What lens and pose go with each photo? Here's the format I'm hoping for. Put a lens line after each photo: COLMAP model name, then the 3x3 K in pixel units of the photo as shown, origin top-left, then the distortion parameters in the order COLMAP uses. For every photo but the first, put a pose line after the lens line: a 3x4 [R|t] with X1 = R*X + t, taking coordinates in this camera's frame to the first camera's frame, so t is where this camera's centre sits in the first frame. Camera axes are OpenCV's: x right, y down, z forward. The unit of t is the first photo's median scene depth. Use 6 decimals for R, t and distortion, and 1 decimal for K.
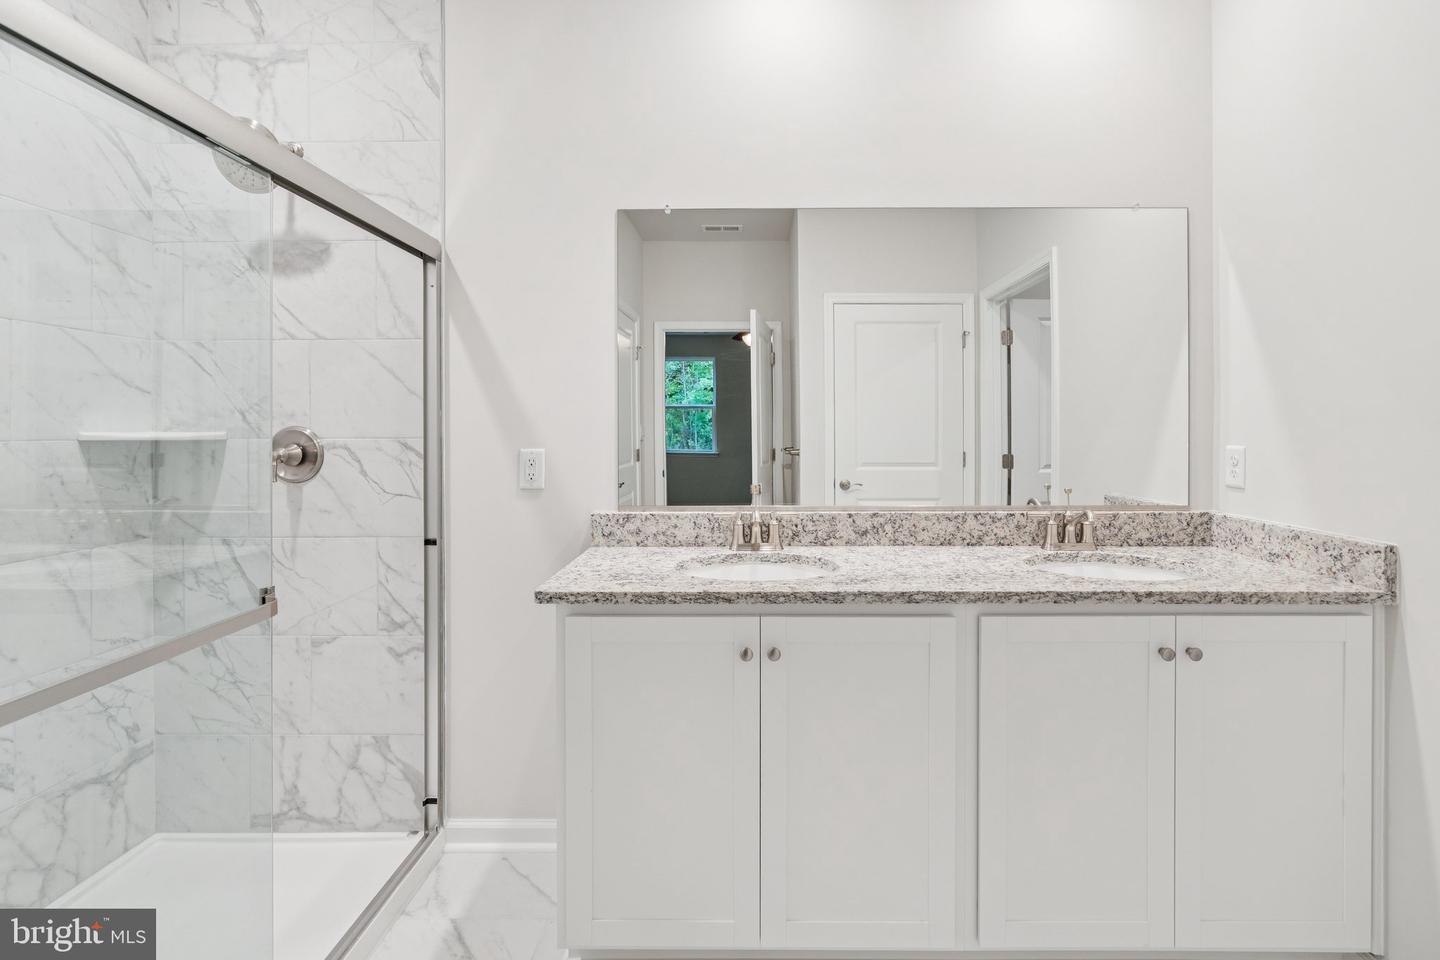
lens RADIAL K [[676.1, 0, 737.0], [0, 676.1, 426.3], [0, 0, 1]] dist [-0.006120, 0.000138]
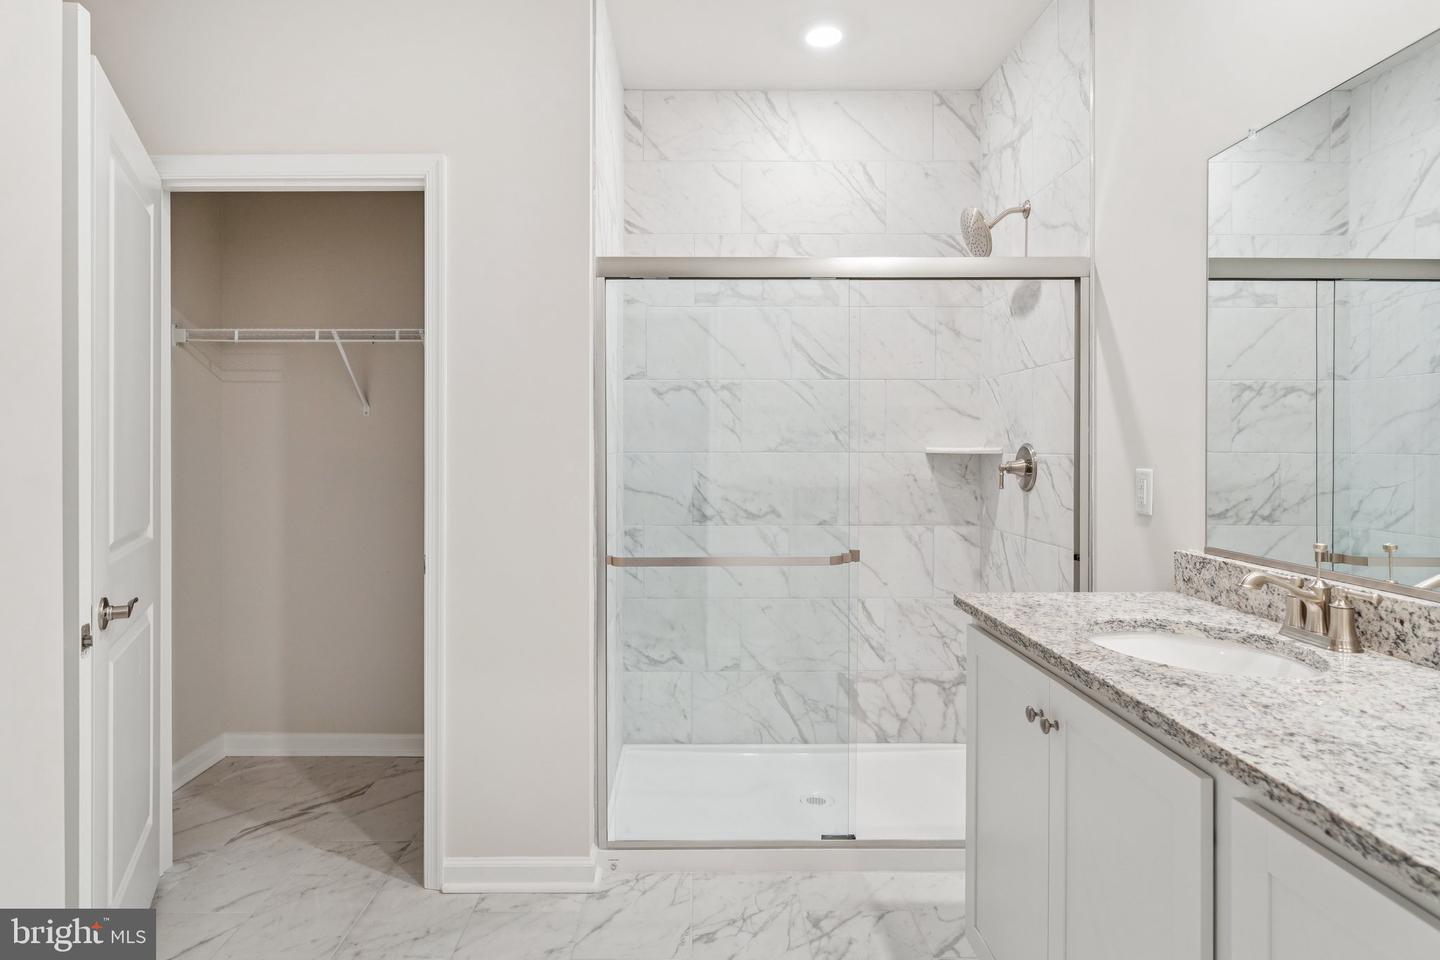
lens RADIAL K [[791.0, 0, 709.5], [0, 791.0, 449.1], [0, 0, 1]] dist [-0.001730, 0.000066]
pose [[0.022532, 0.005154, -0.999733, 0.728356], [-0.000988, 0.999986, 0.005133, 0.003597], [0.999746, 0.000872, 0.022537, 0.429577]]
